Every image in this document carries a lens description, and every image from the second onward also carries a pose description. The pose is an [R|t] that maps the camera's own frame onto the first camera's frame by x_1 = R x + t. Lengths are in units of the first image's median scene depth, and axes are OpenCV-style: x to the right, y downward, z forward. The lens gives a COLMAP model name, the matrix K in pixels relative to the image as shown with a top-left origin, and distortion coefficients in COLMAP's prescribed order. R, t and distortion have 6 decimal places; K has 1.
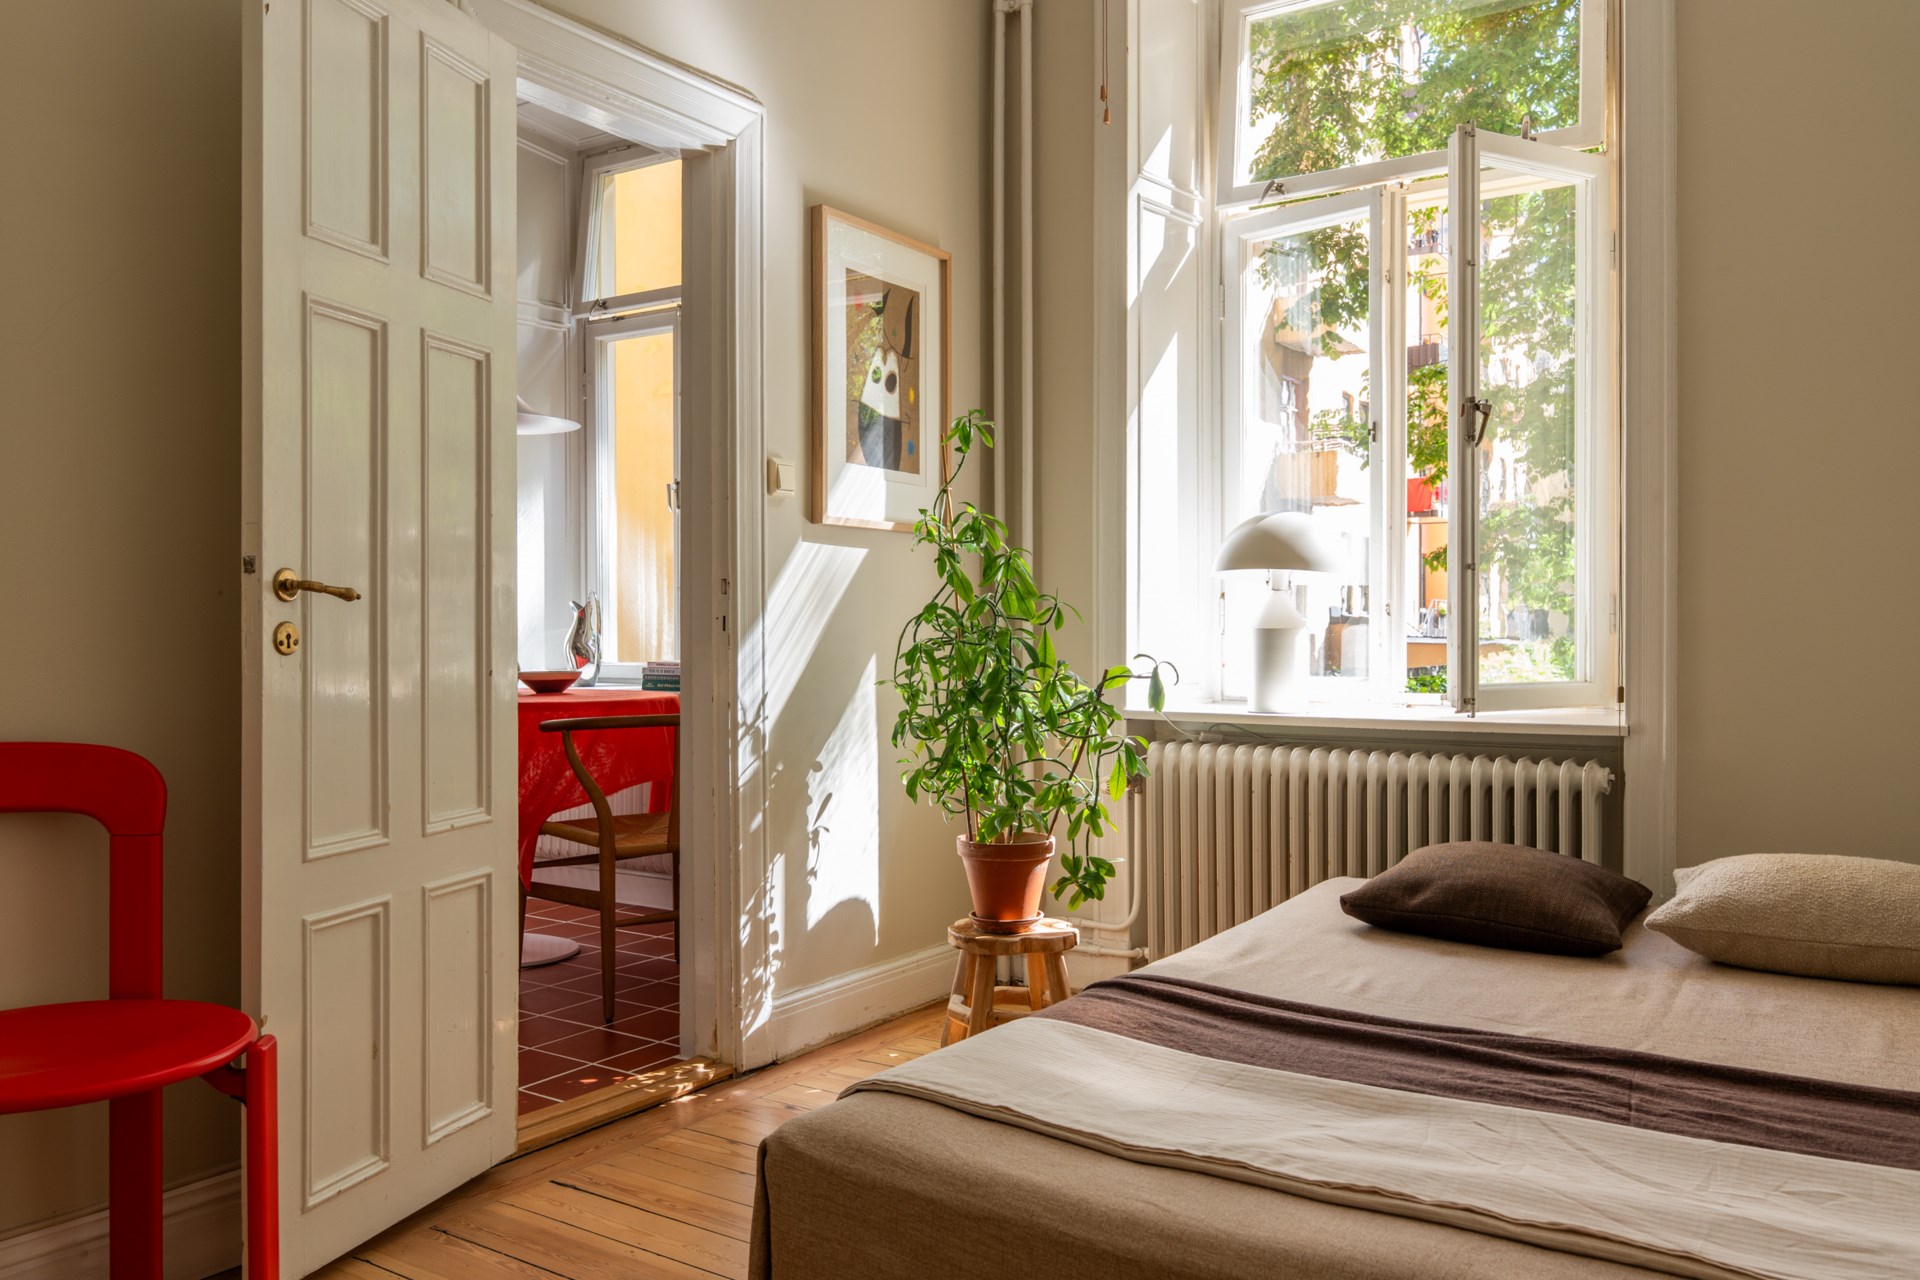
lens RADIAL K [[1536.2, 0, 960.0], [0, 1536.2, 640.0], [0, 0, 1]] dist [-0.012651, -0.003694]
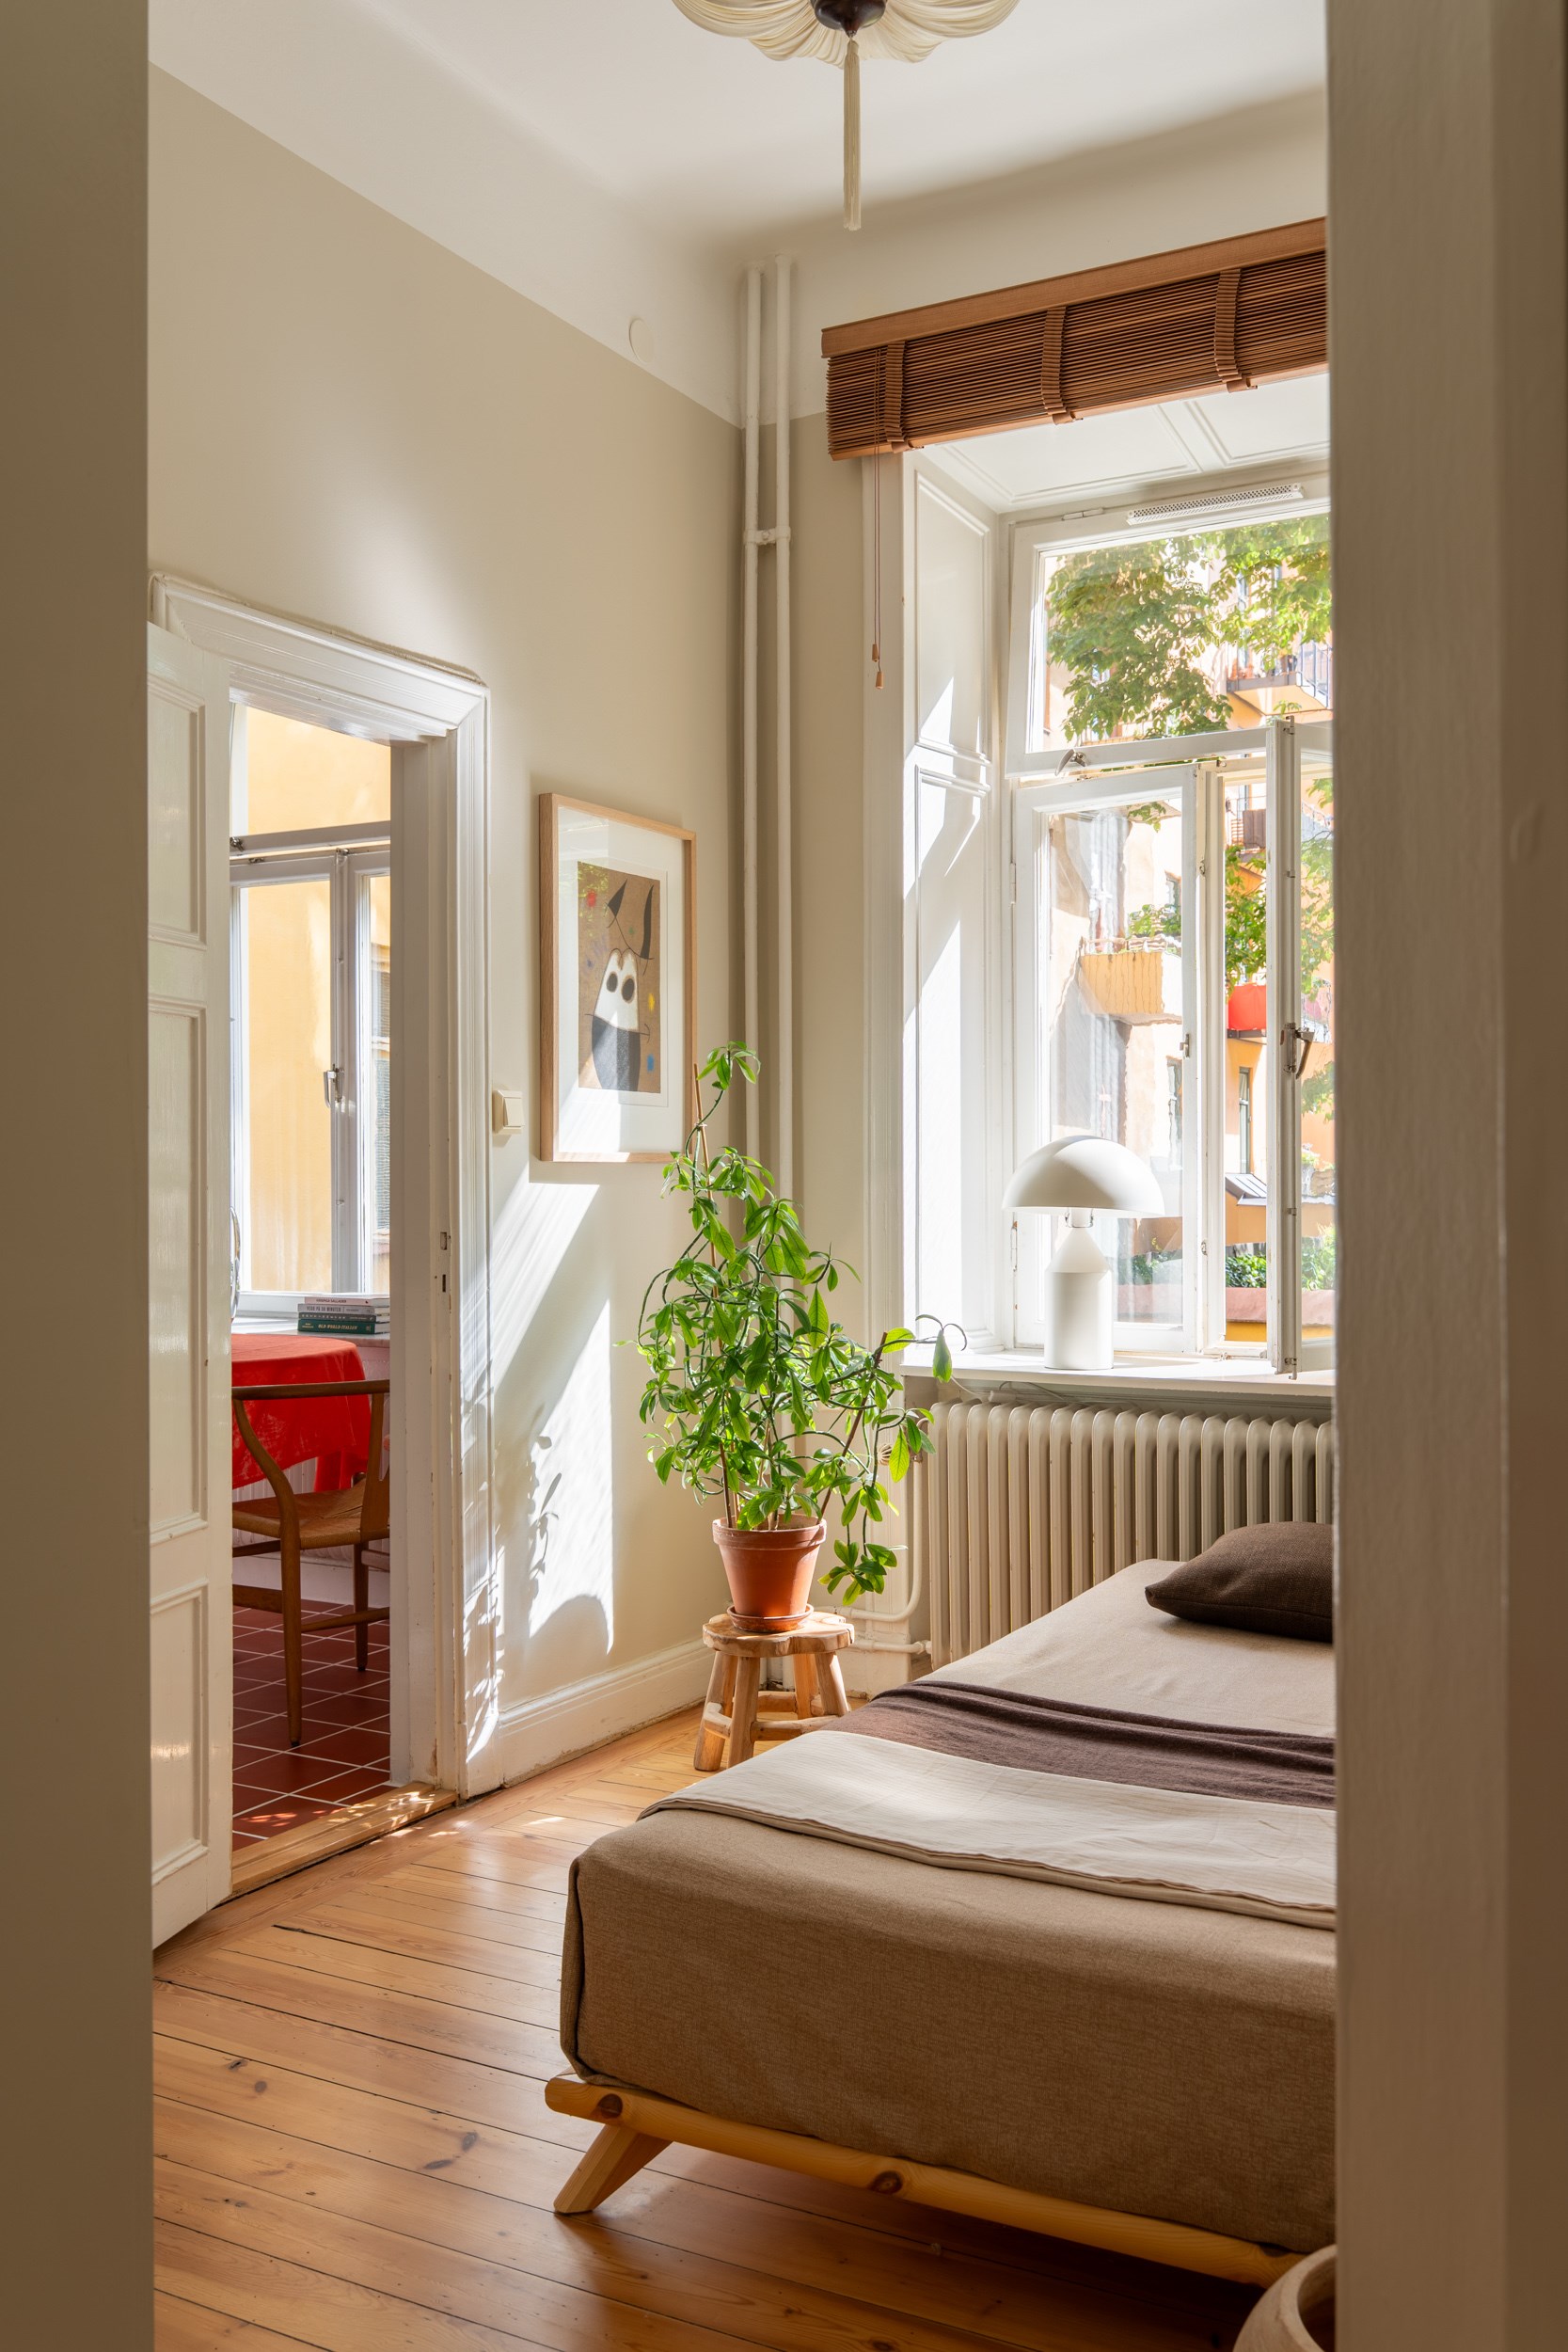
lens RADIAL K [[2505.6, 0, 784.0], [0, 2505.6, 1176.0], [0, 0, 1]] dist [-0.014620, 0.000411]
pose [[0.996717, -0.009641, 0.080388, -0.075877], [0.007184, 0.999500, 0.030805, -0.113199], [-0.080644, -0.030126, 0.996288, -0.415718]]
